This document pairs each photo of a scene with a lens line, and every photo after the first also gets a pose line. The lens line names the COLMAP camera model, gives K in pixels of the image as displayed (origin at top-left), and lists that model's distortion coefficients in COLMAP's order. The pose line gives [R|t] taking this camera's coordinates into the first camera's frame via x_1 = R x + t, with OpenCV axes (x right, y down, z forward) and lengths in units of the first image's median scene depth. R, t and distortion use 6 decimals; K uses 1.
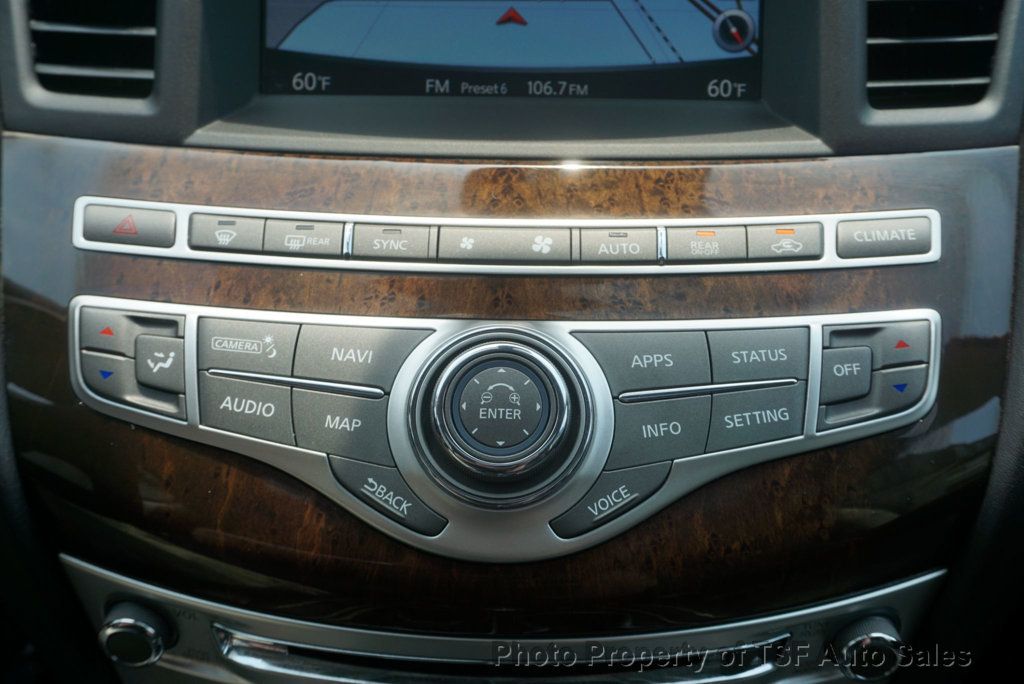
lens RADIAL K [[1041.2, 0, 515.5], [0, 1041.2, 341.5], [0, 0, 1]] dist [0.037218, 0.000000]
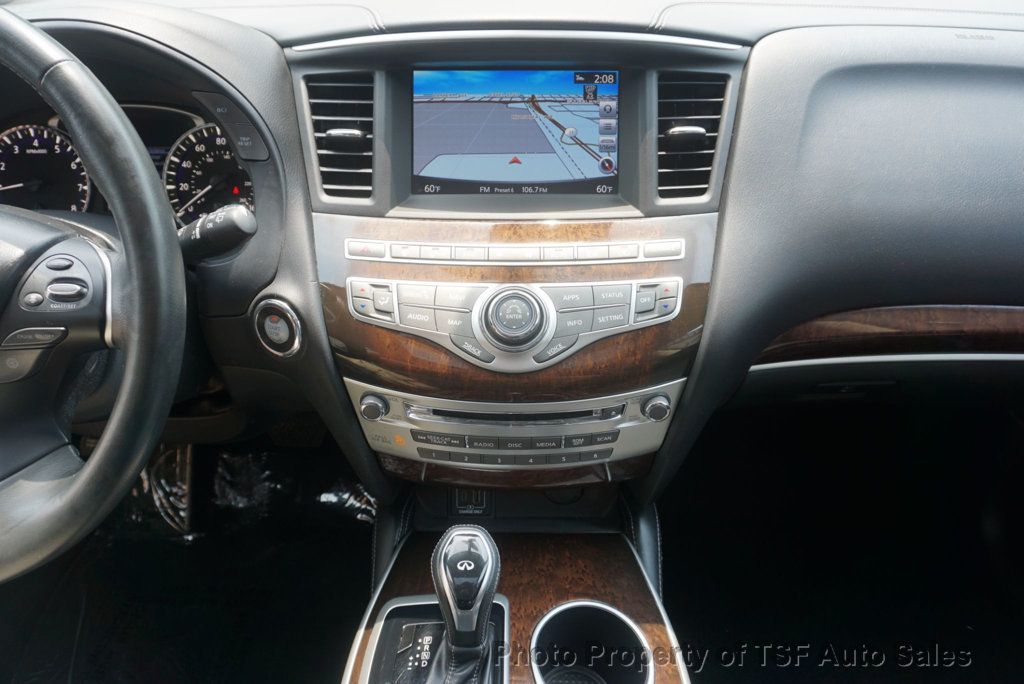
lens RADIAL K [[707.4, 0, 510.6], [0, 707.4, 350.2], [0, 0, 1]] dist [-0.006203, -0.000336]
pose [[0.999882, -0.013863, -0.006691, -0.011468], [0.014051, 0.999482, 0.028945, 0.095831], [0.006287, -0.029035, 0.999559, -0.774352]]
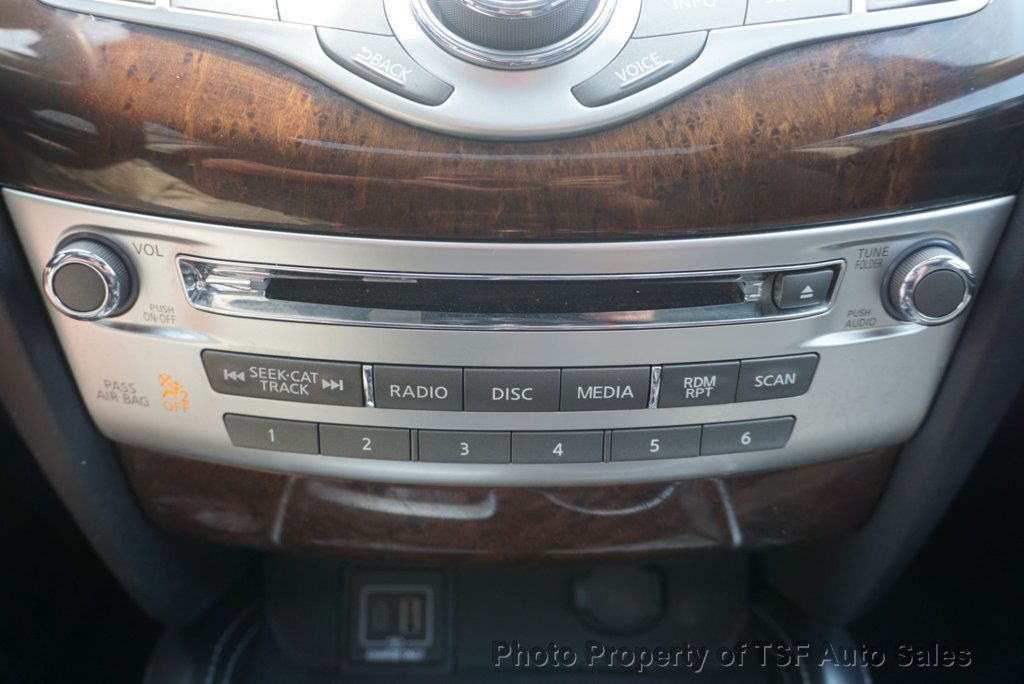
lens RADIAL K [[914.4, 0, 510.8], [0, 914.4, 341.9], [0, 0, 1]] dist [0.040965, -0.000001]
pose [[0.999688, -0.008272, 0.023588, -0.035267], [0.011614, 0.989325, -0.145265, 0.465820], [-0.022134, 0.145494, 0.989112, 0.261923]]
